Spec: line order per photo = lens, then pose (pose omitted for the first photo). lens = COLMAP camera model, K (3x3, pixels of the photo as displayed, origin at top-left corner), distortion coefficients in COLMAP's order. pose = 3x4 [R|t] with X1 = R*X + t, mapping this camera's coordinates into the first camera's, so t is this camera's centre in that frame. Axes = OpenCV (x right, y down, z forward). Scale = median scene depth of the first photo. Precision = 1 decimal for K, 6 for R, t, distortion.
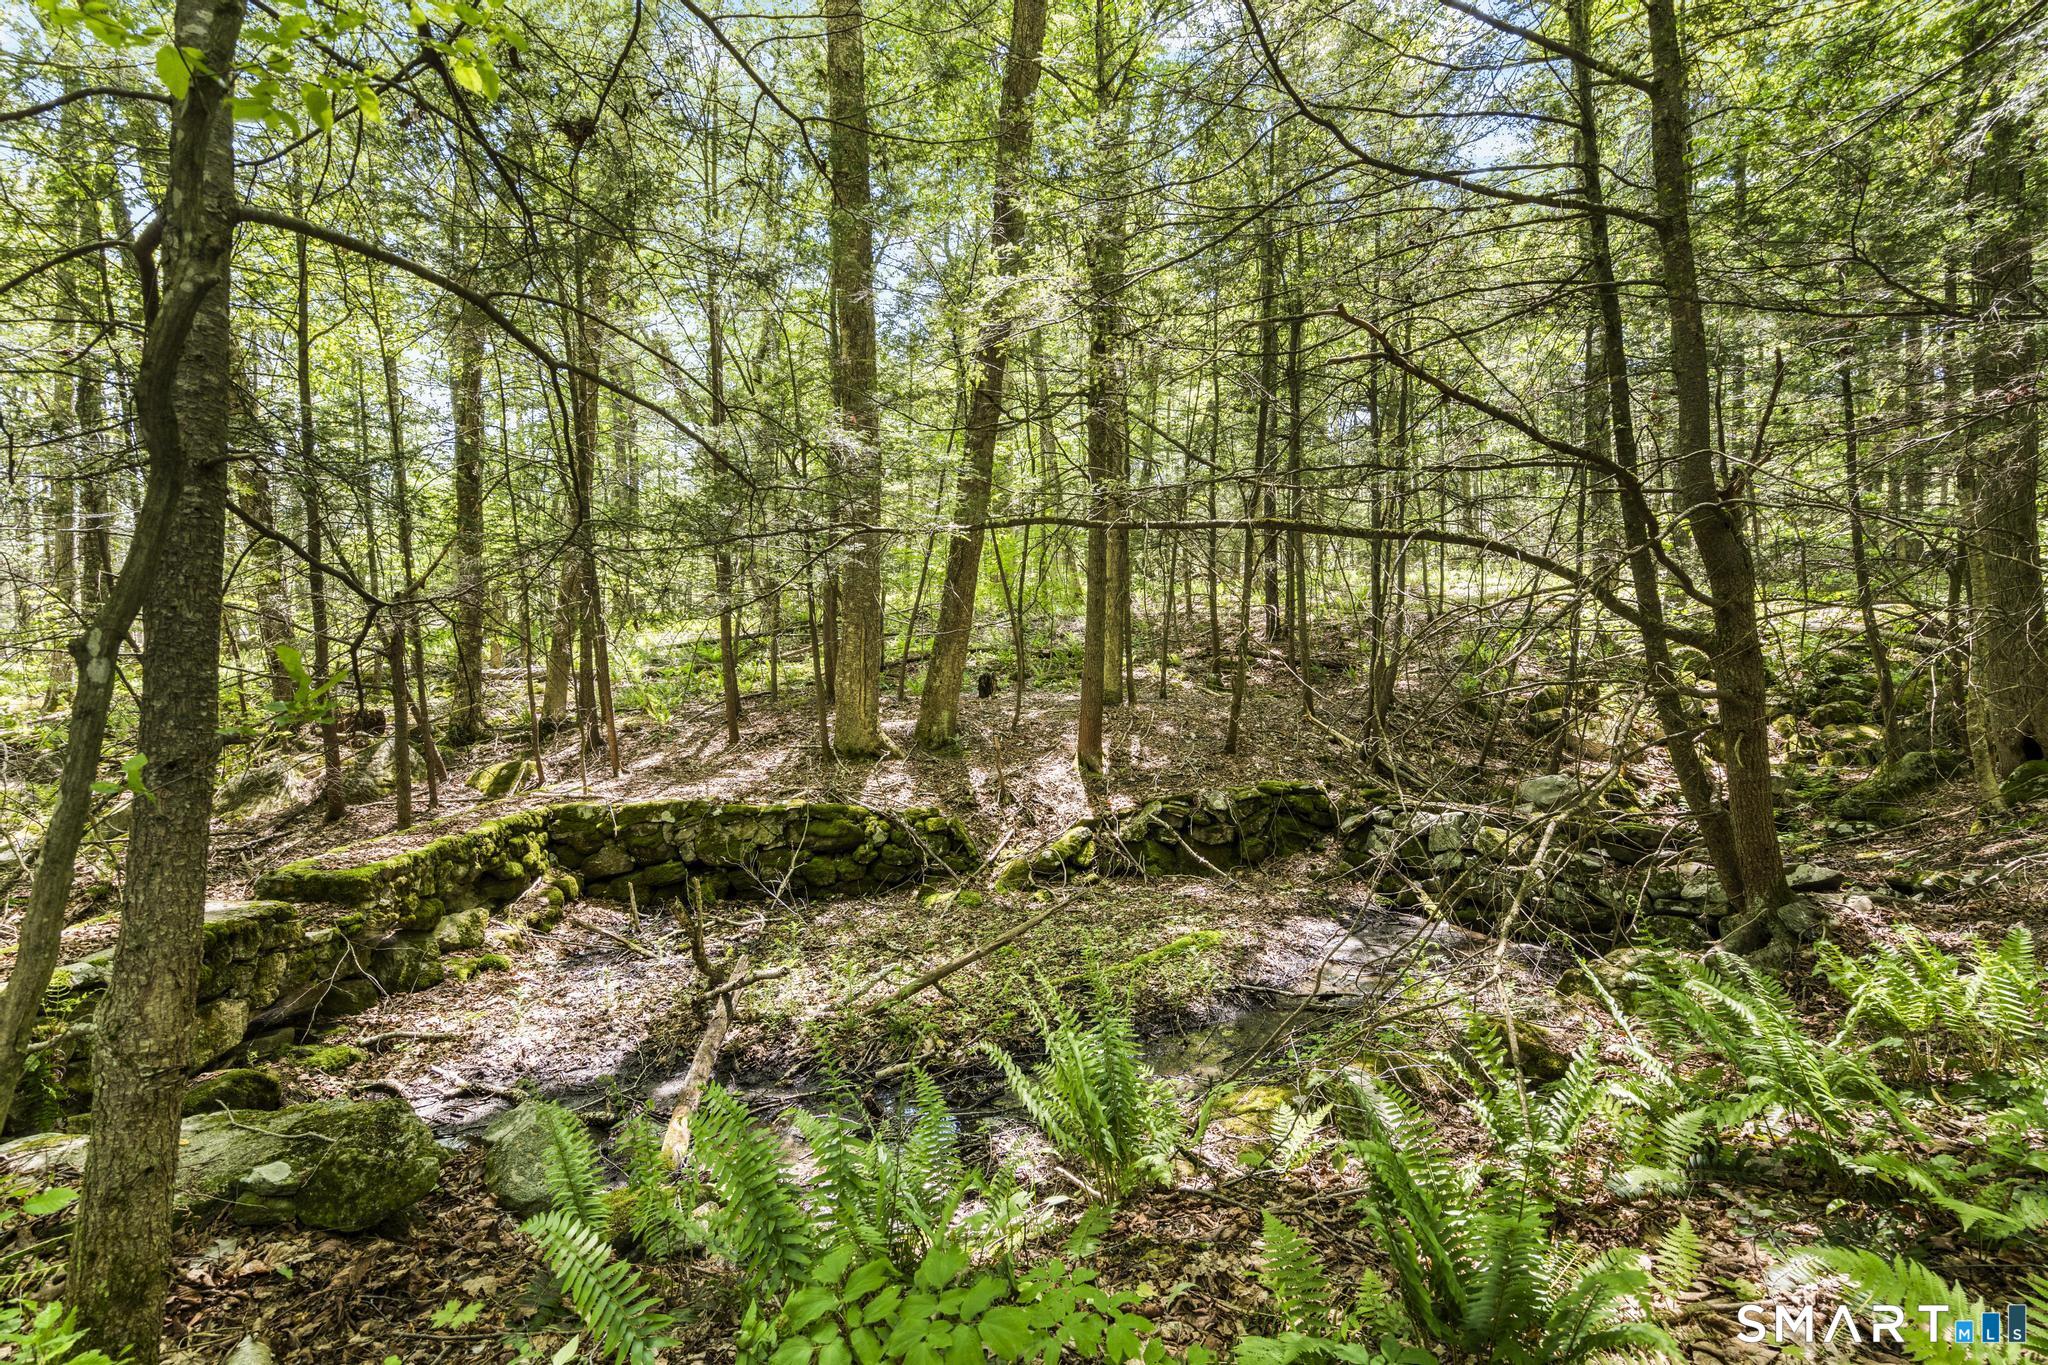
lens RADIAL K [[924.5, 0, 1030.3], [0, 924.5, 680.9], [0, 0, 1]] dist [-0.004088, 0.002191]
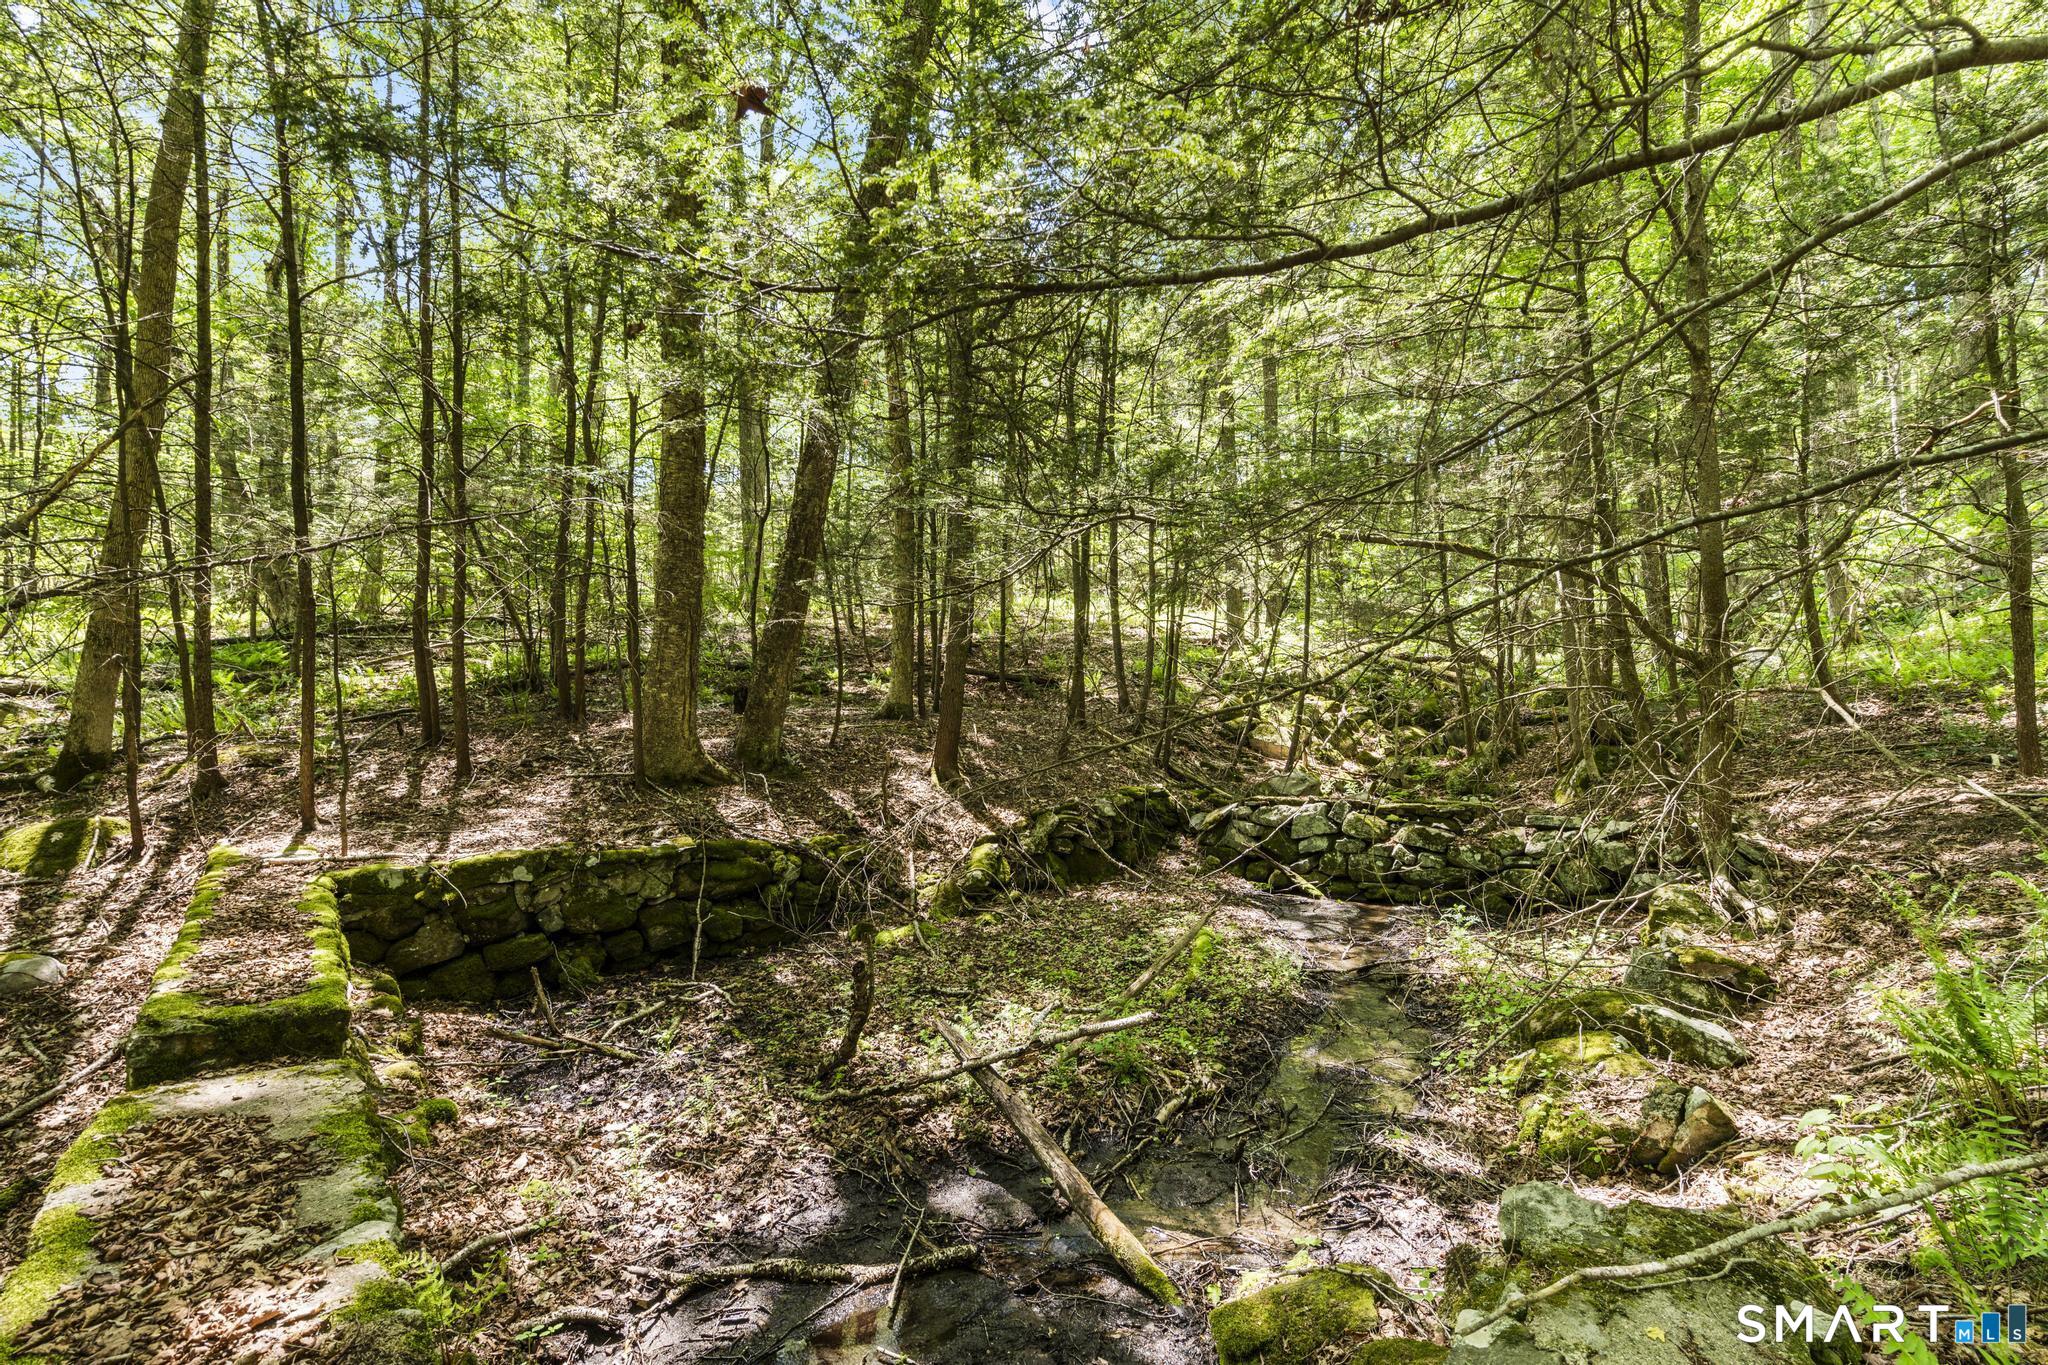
lens RADIAL K [[924.5, 0, 1026.9], [0, 924.5, 688.1], [0, 0, 1]] dist [-0.004088, 0.002191]
pose [[0.861350, 0.004923, 0.507988, -0.414818], [0.001253, 0.999929, -0.011814, 0.009324], [-0.508010, 0.010812, 0.861283, 0.165478]]
